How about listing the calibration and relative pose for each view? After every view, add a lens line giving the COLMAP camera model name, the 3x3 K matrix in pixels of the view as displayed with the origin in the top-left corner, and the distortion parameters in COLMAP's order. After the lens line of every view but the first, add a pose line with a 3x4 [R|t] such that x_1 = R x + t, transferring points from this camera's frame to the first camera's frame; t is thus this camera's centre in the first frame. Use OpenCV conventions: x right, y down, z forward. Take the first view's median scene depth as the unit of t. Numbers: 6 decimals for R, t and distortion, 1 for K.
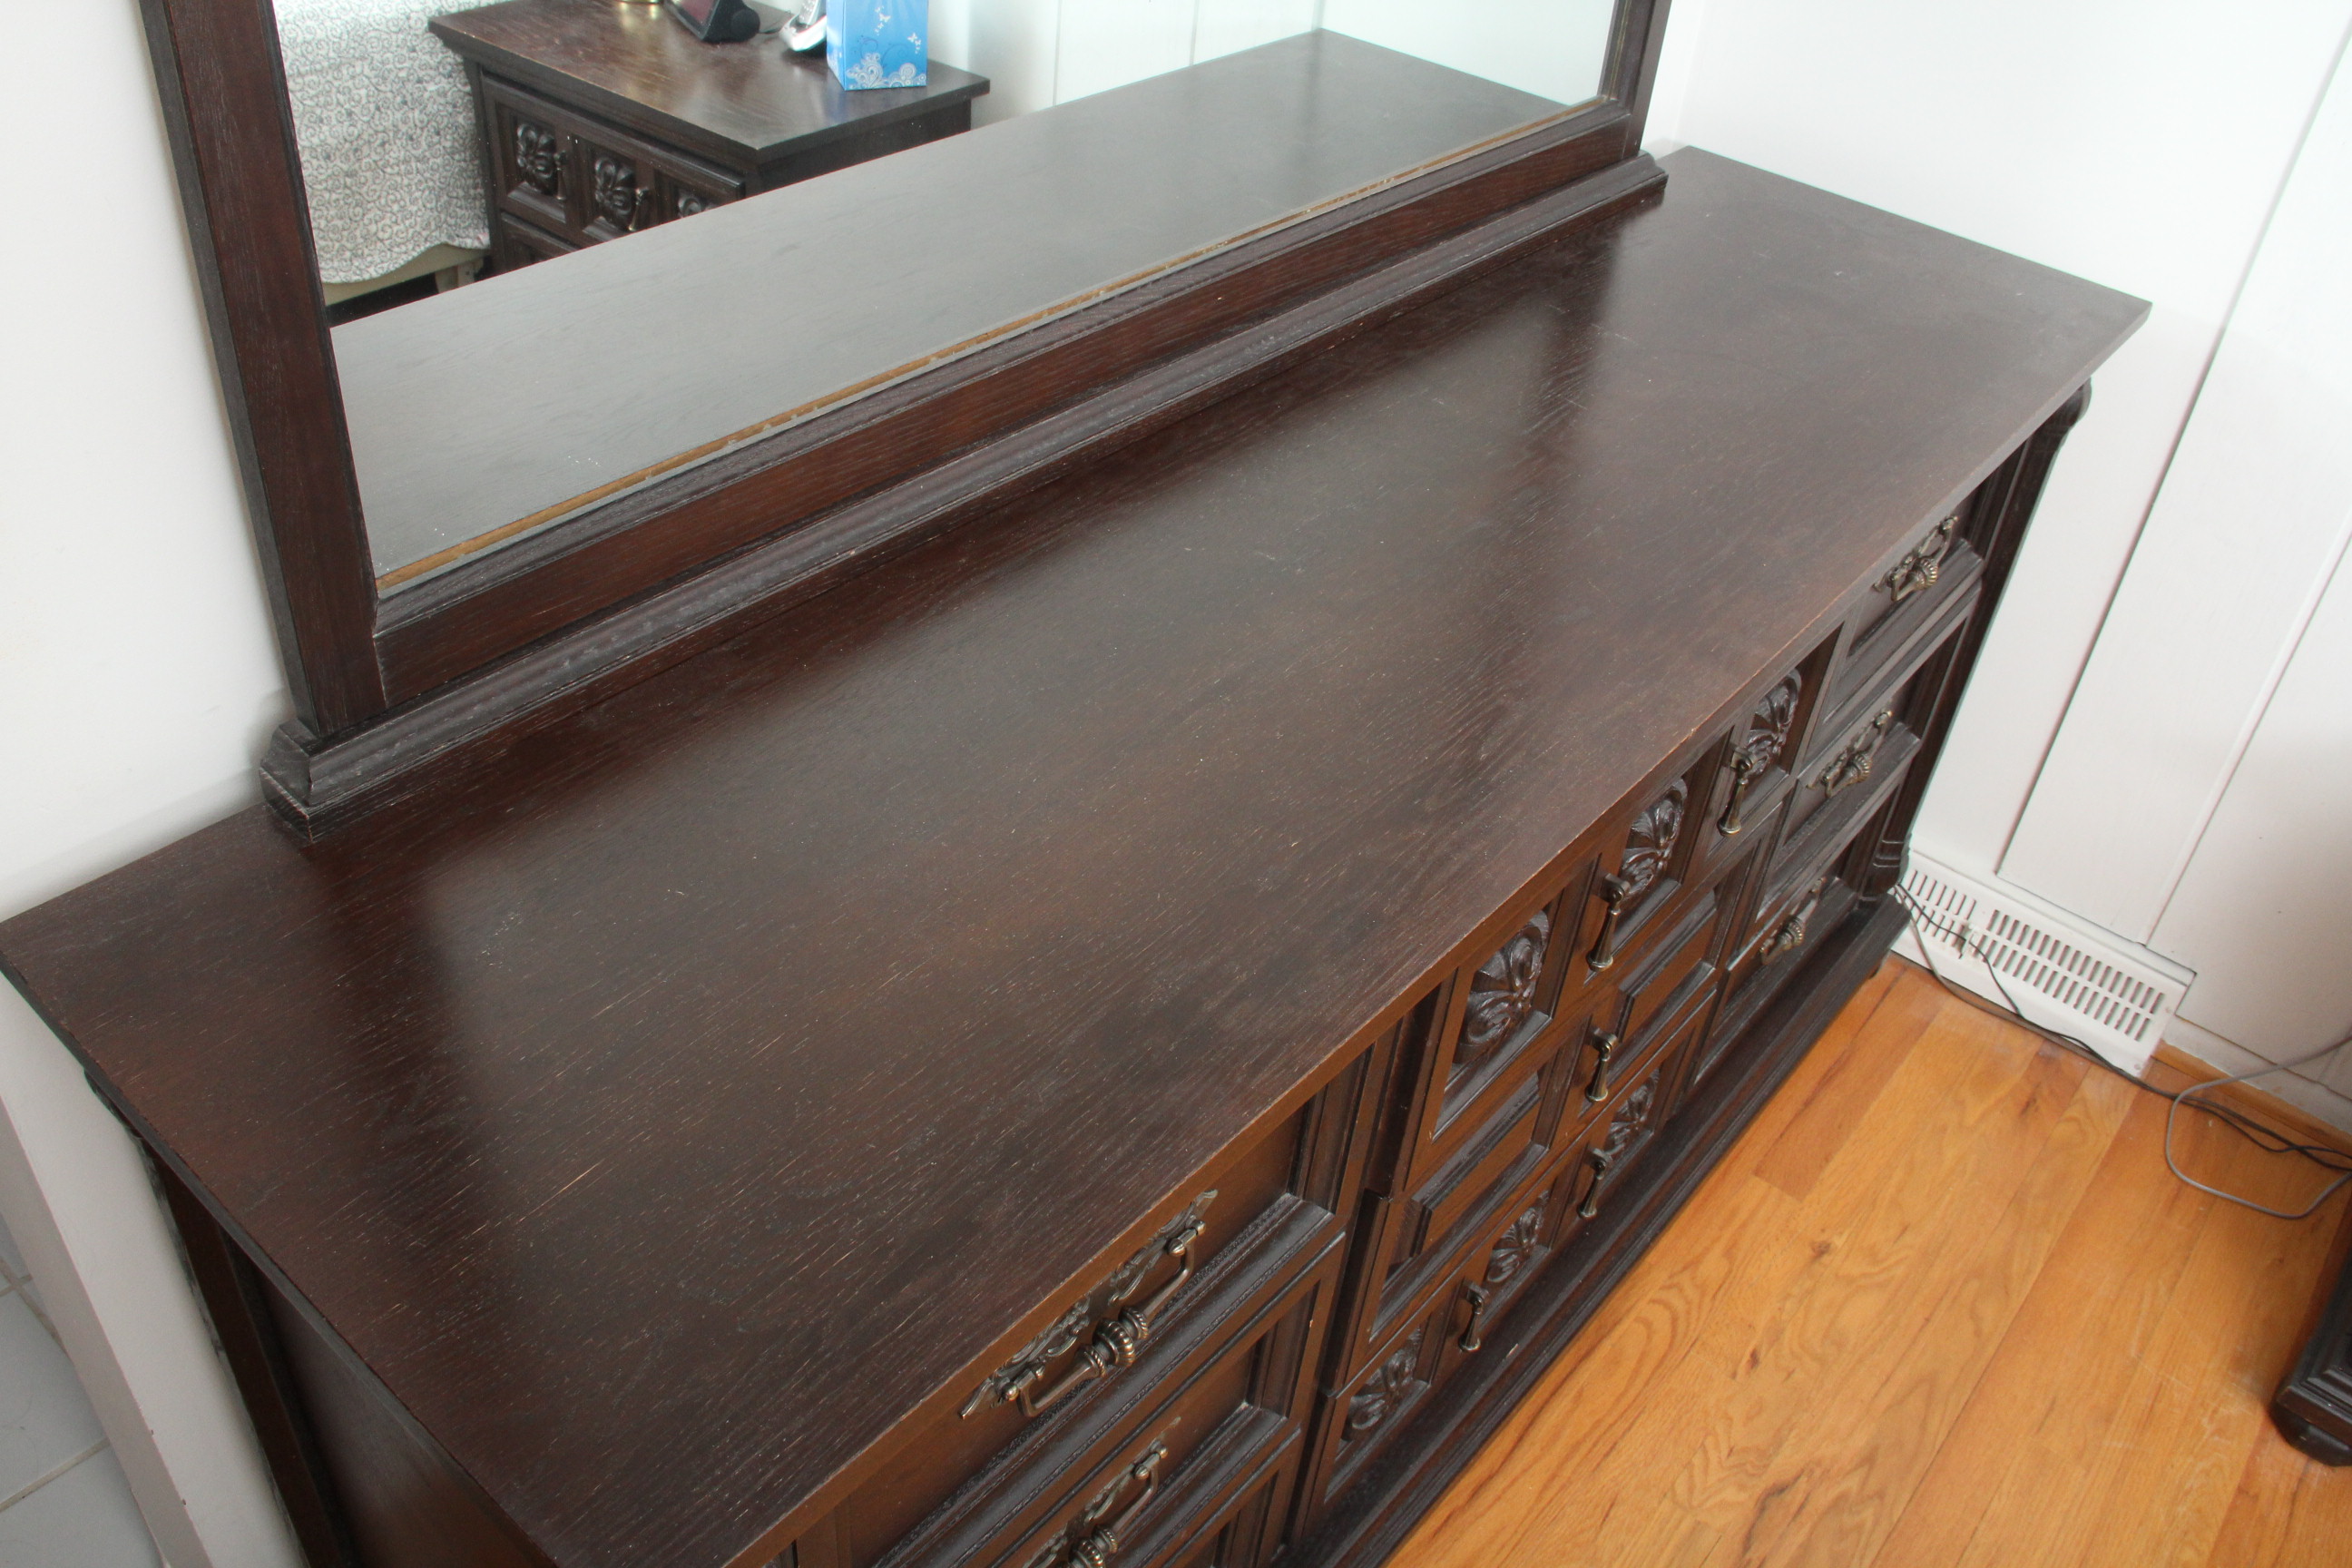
lens RADIAL K [[1913.0, 0, 1168.5], [0, 1913.0, 775.5], [0, 0, 1]] dist [-0.172325, 0.086659]
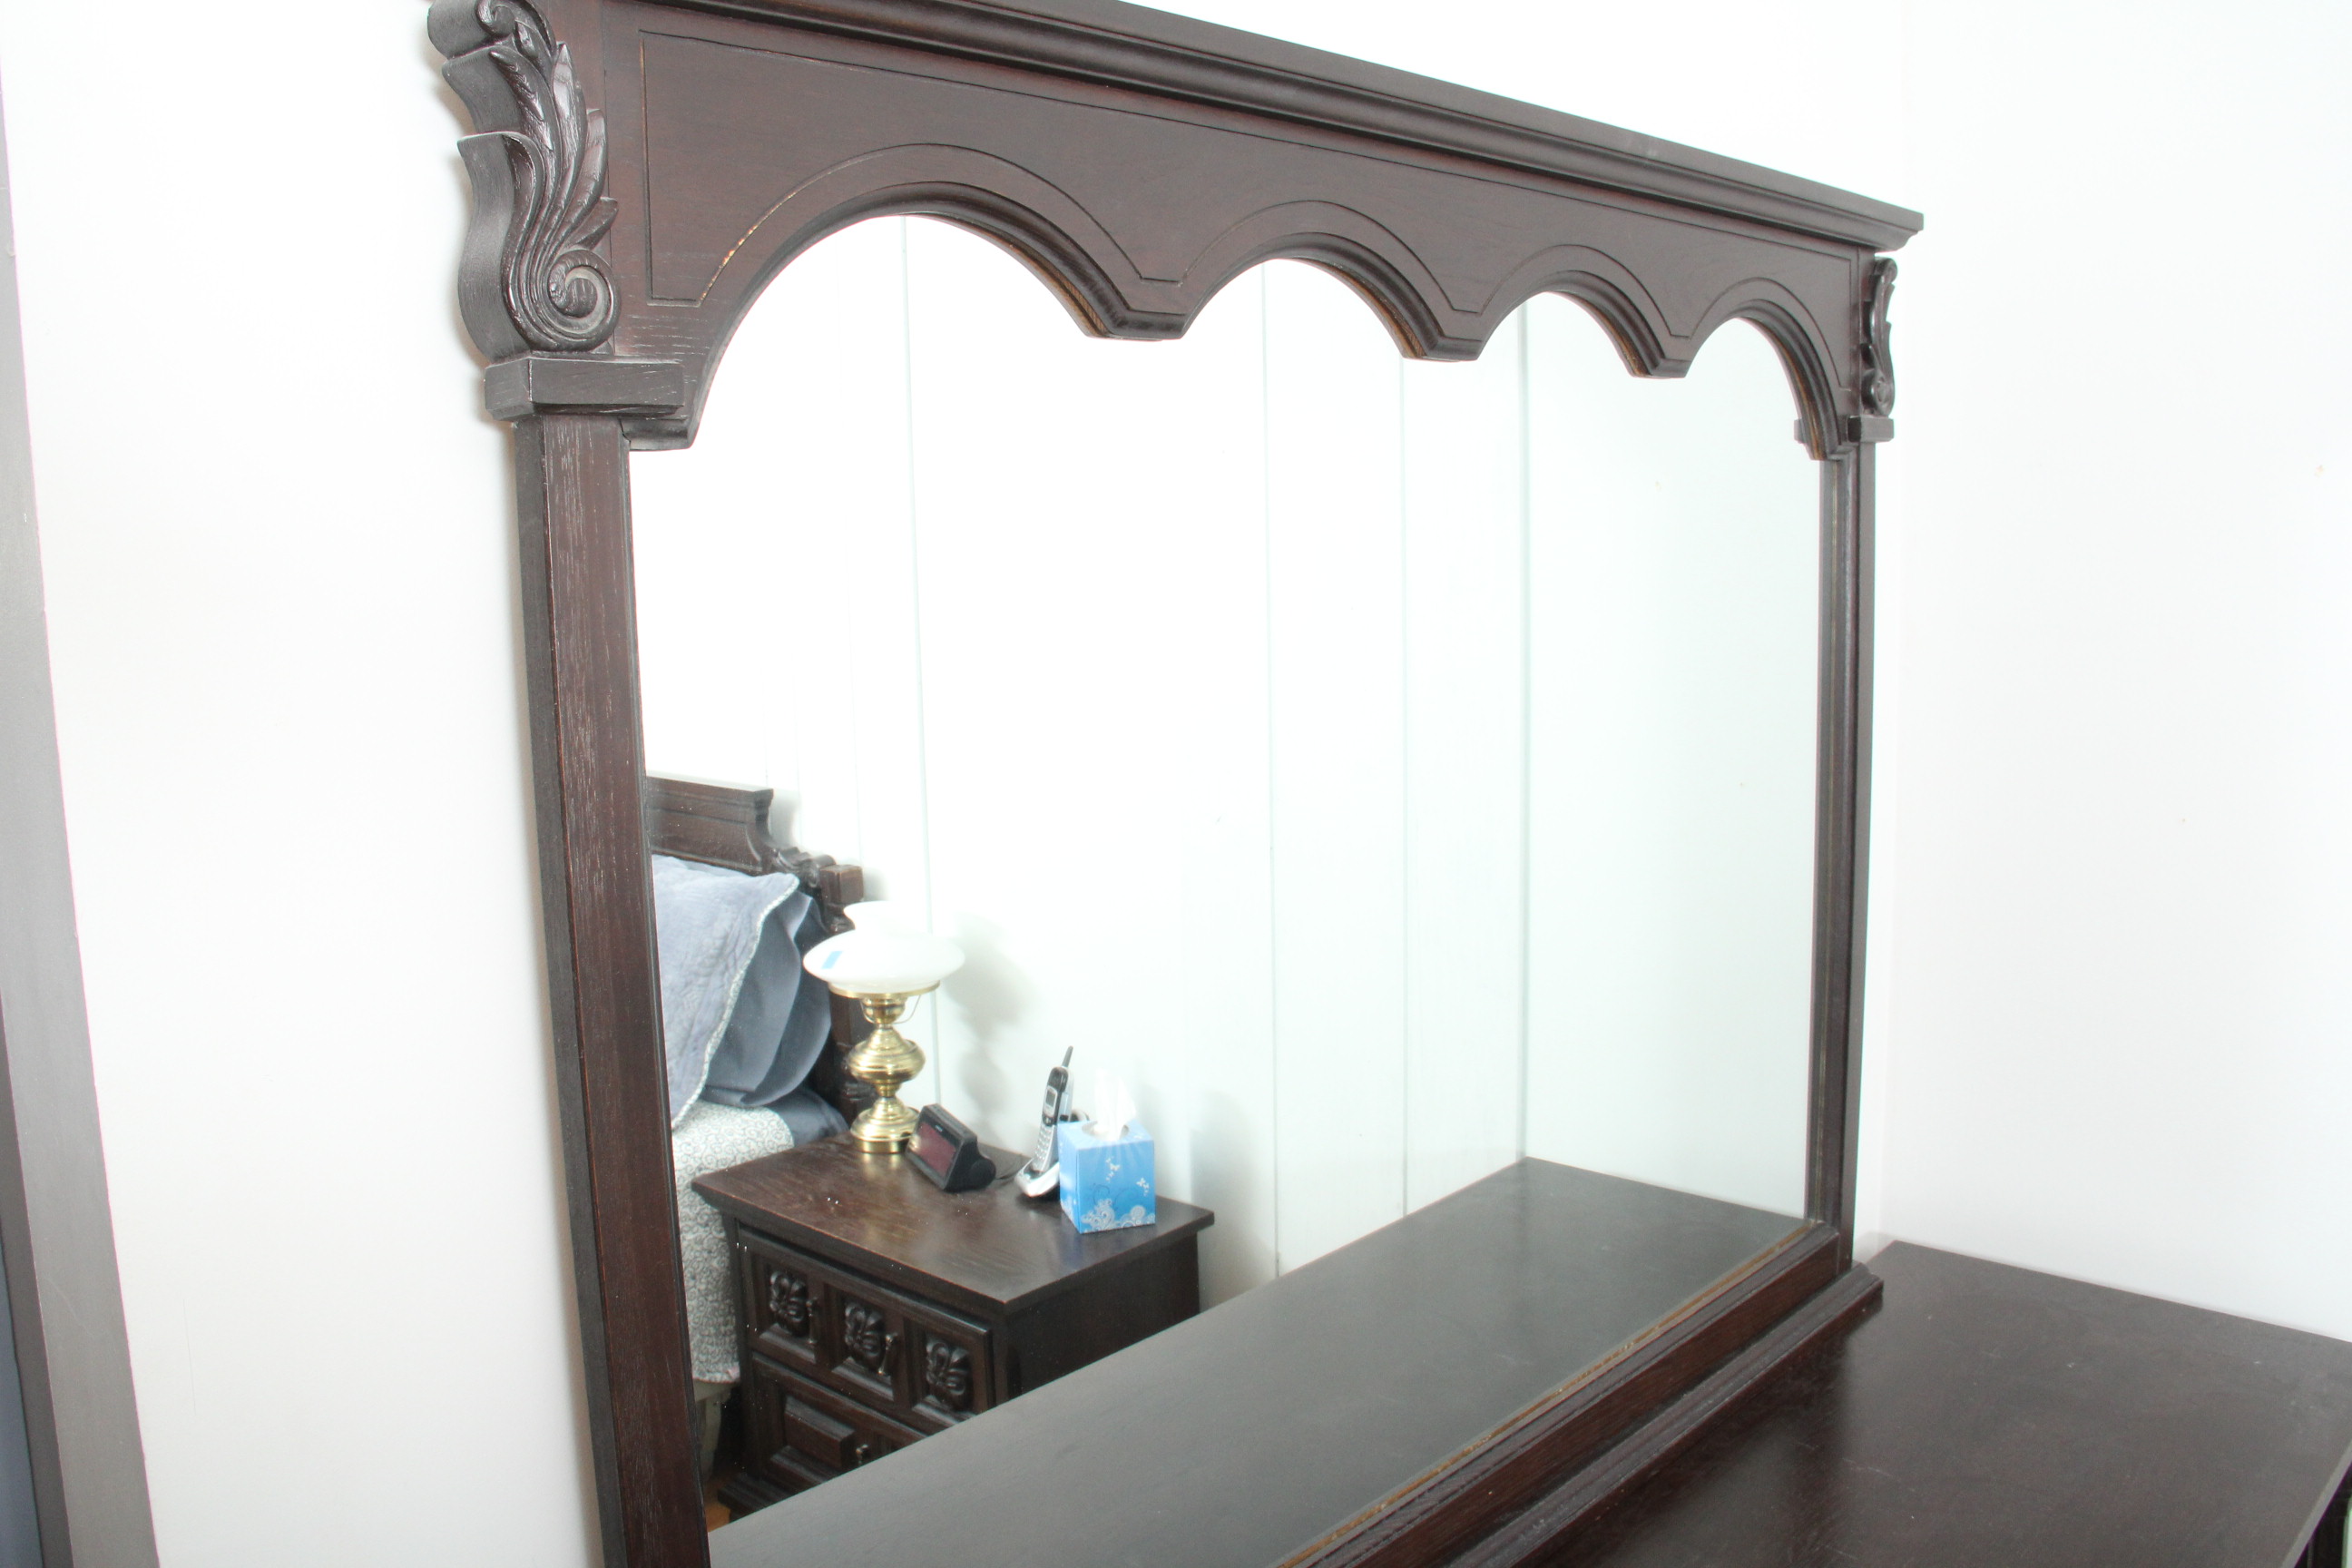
lens RADIAL K [[1913.0, 0, 1157.1], [0, 1913.0, 771.2], [0, 0, 1]] dist [-0.172325, 0.086659]
pose [[0.991851, -0.101851, -0.076531, -0.019794], [0.049504, 0.861628, -0.505121, -0.045979], [0.117389, 0.497216, 0.859649, -0.058670]]
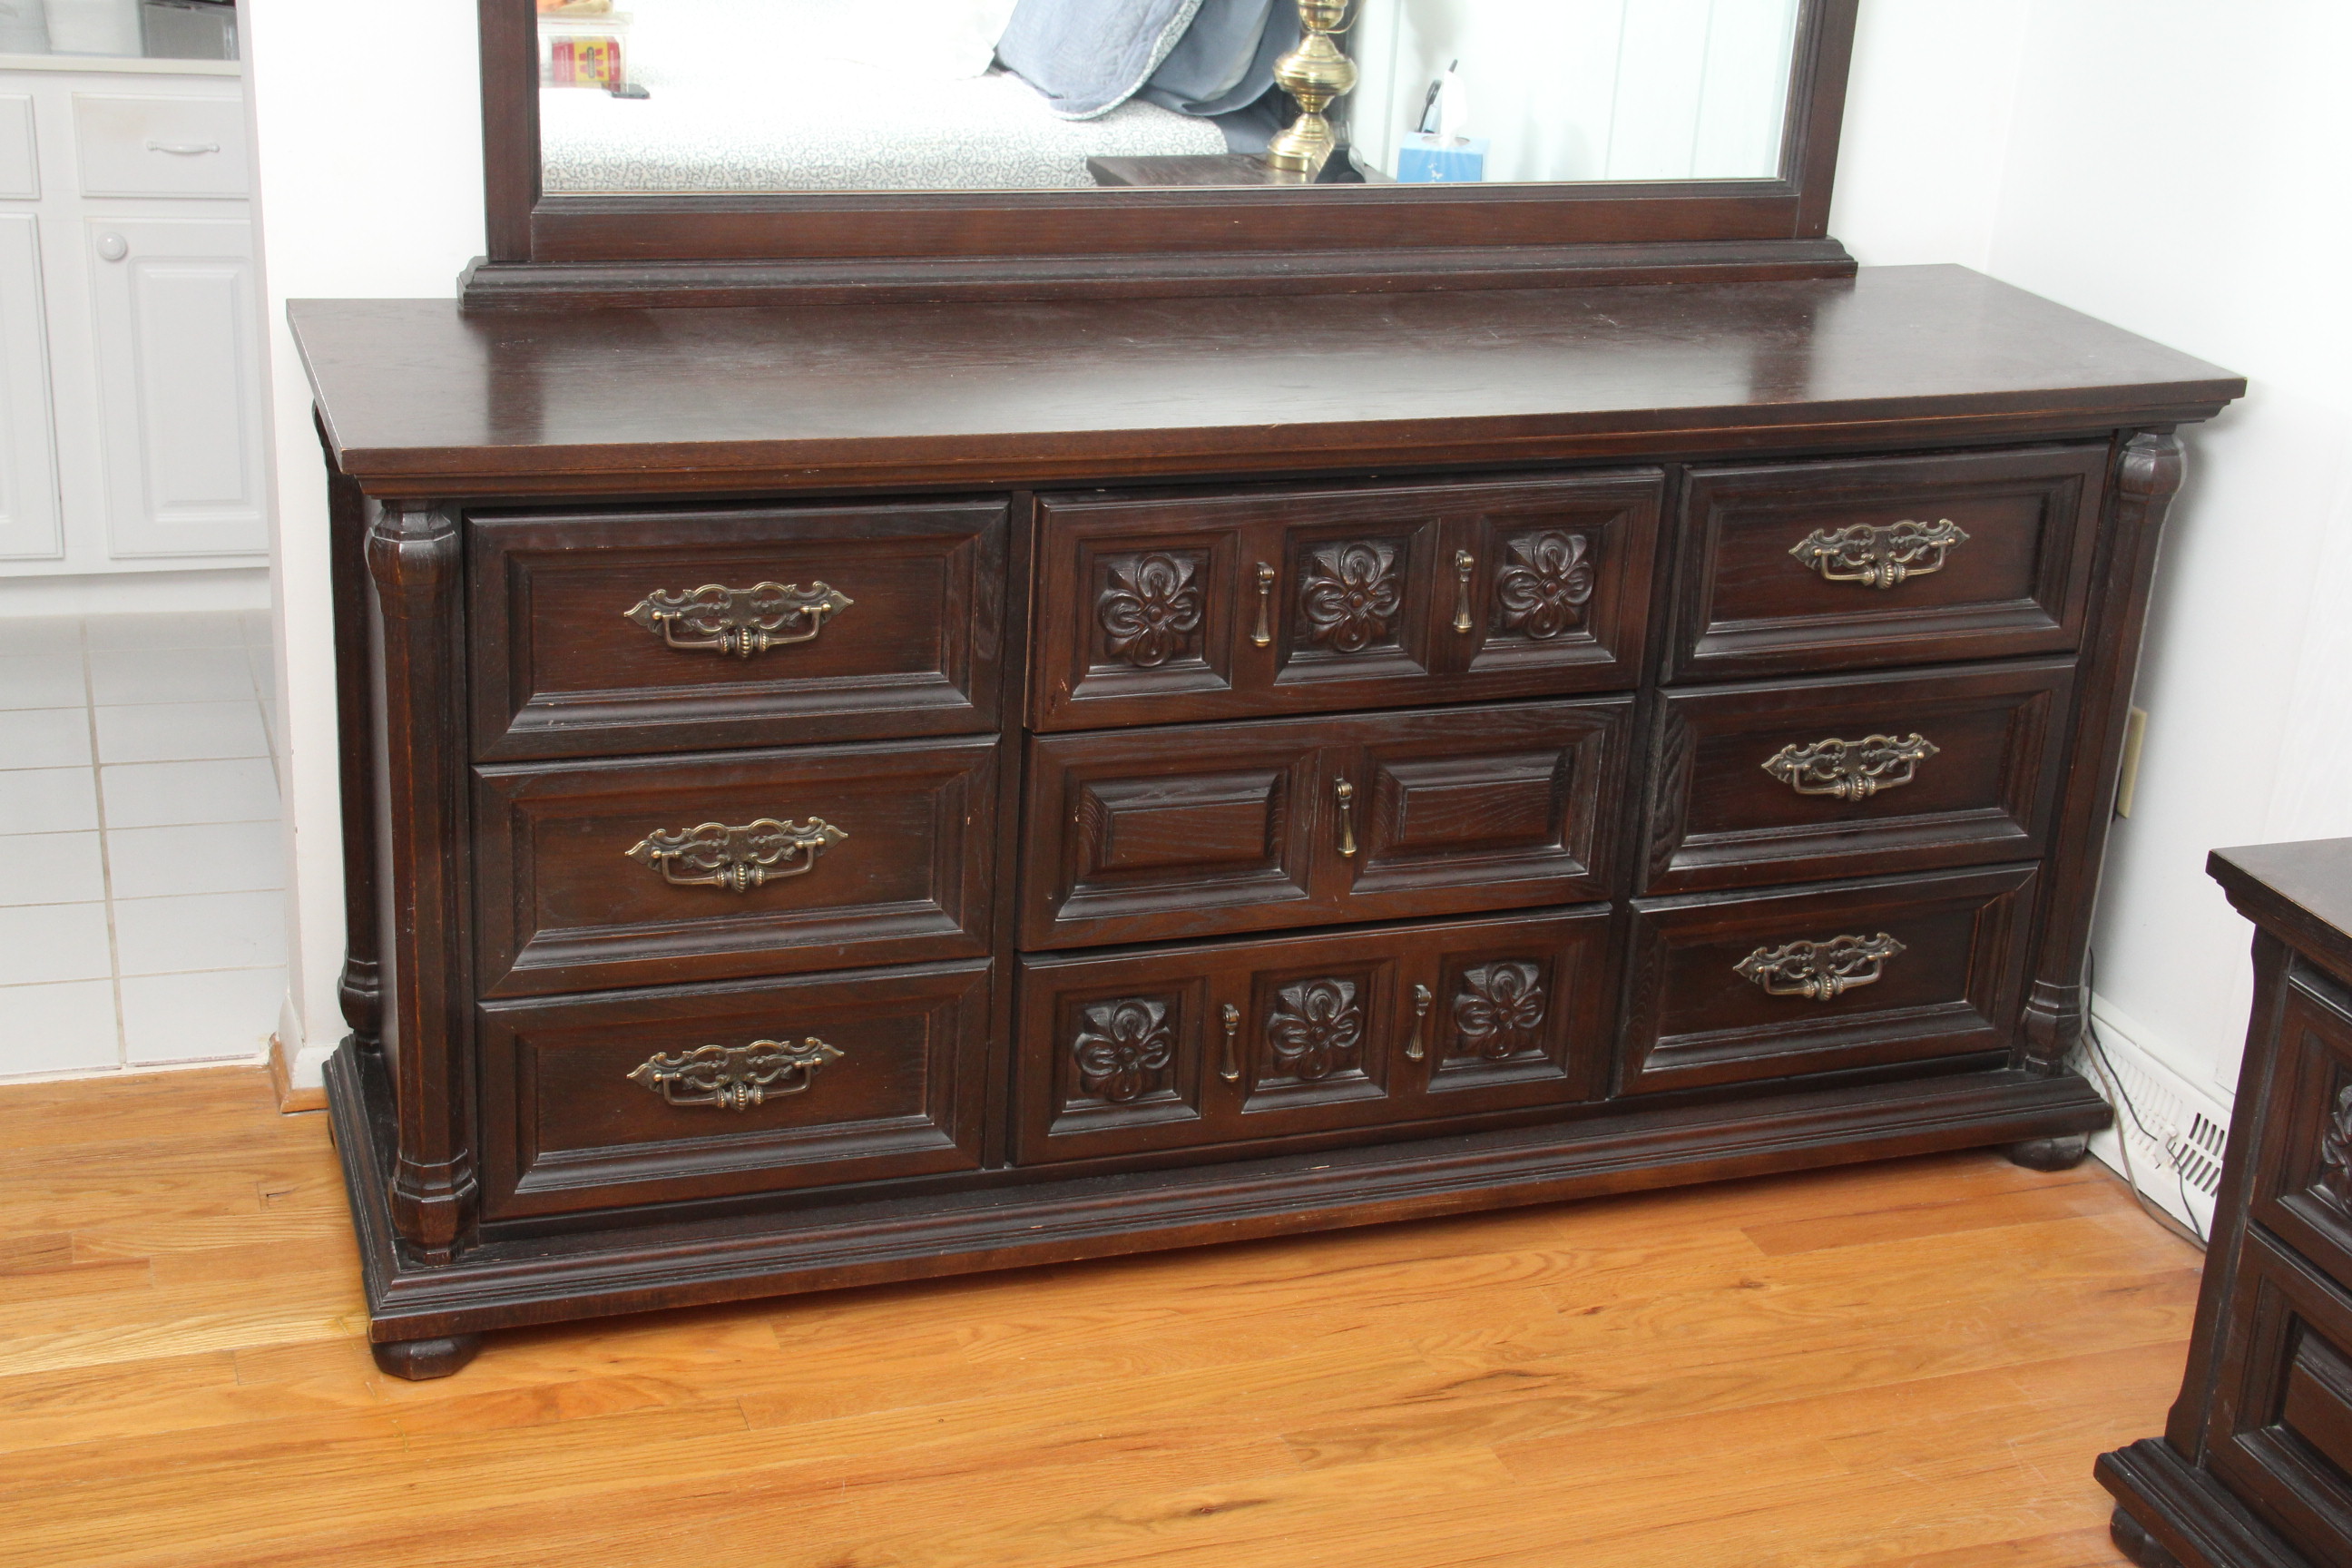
lens RADIAL K [[3270.5, 0, 1179.0], [0, 3270.5, 787.0], [0, 0, 1]] dist [0.039387, 0.000000]
pose [[0.859296, 0.152153, -0.488324, 0.640497], [-0.300942, 0.922383, -0.242164, 0.373889], [0.413576, 0.355048, 0.838389, -0.444066]]
